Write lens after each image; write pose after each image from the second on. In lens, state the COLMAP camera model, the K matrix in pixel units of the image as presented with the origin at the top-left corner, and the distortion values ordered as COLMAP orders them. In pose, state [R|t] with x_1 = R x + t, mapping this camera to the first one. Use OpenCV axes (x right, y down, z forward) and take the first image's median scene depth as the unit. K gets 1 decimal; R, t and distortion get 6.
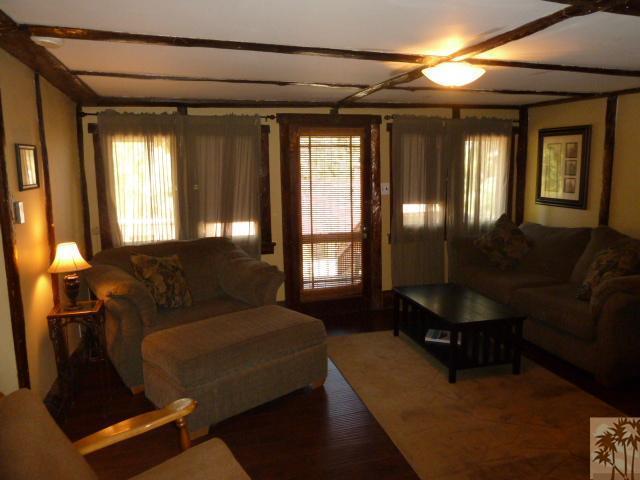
lens RADIAL K [[481.2, 0, 321.0], [0, 481.2, 241.7], [0, 0, 1]] dist [-0.036065, 0.021874]
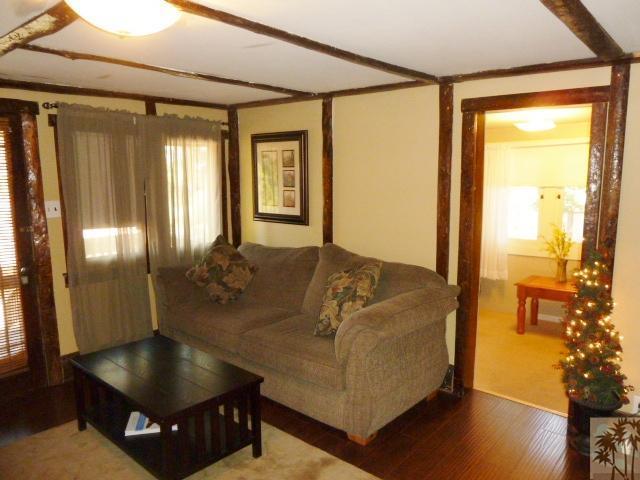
lens RADIAL K [[481.2, 0, 323.6], [0, 481.2, 241.3], [0, 0, 1]] dist [-0.036065, 0.021874]
pose [[0.830836, -0.066966, 0.552473, 0.076922], [0.081847, 0.996642, -0.002281, -0.031309], [-0.550465, 0.047113, 0.833528, 0.223376]]
